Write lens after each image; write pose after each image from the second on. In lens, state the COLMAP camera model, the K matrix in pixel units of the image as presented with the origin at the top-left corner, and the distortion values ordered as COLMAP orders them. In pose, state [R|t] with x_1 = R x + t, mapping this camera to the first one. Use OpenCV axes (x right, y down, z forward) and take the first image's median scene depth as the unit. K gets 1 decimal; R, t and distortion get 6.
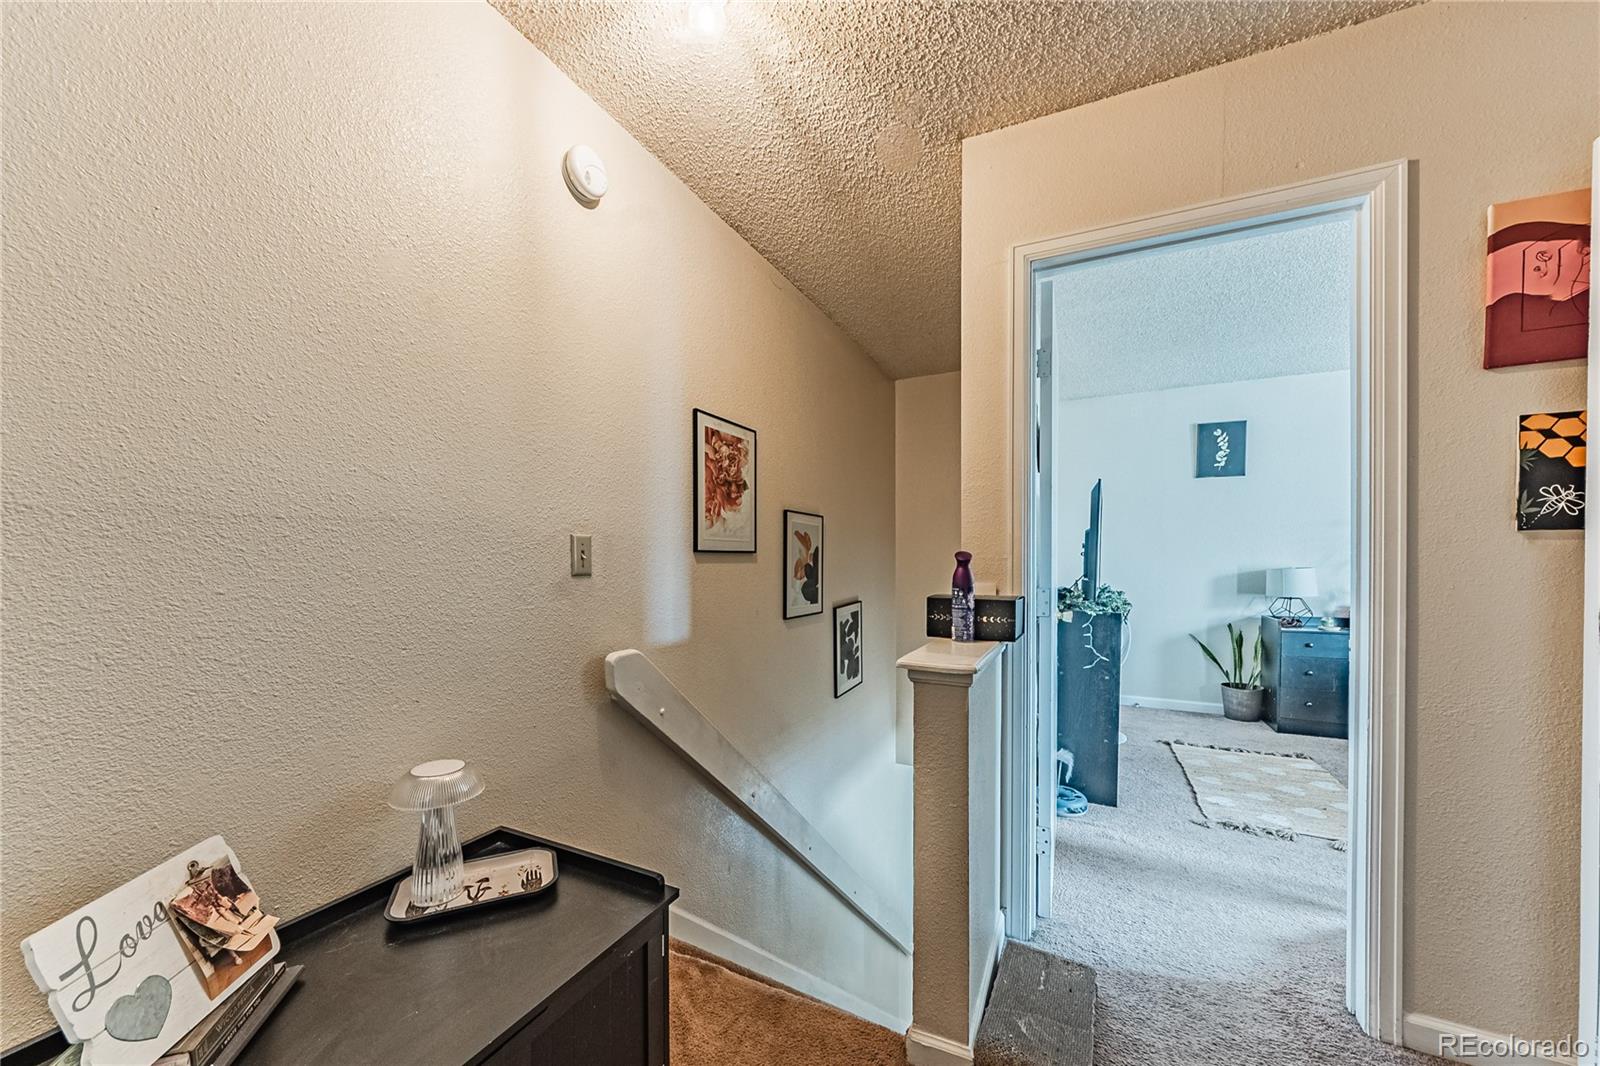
lens RADIAL K [[579.1, 0, 800.2], [0, 579.1, 555.0], [0, 0, 1]] dist [0.001224, -0.000113]
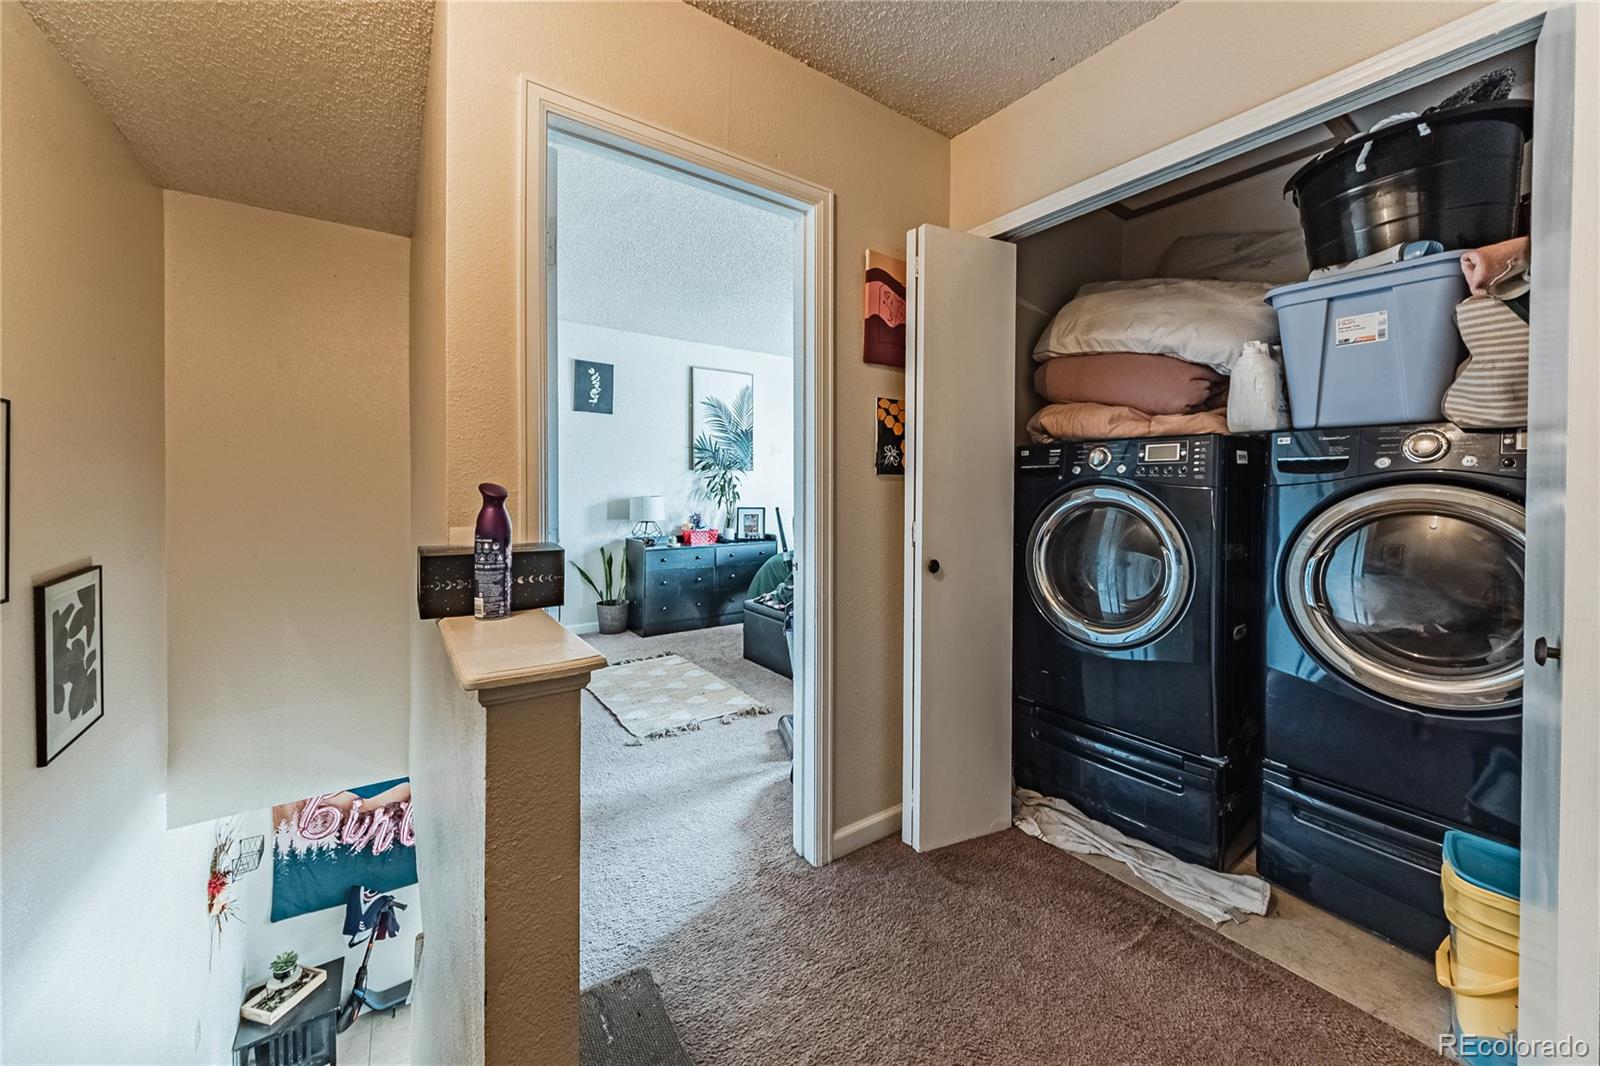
lens RADIAL K [[585.7, 0, 801.1], [0, 585.7, 489.2], [0, 0, 1]] dist [0.011870, -0.006322]
pose [[0.474191, 0.001295, 0.880421, -0.098532], [-0.012773, 0.999904, 0.005409, -0.004994], [-0.880329, -0.013810, 0.474162, 0.242053]]
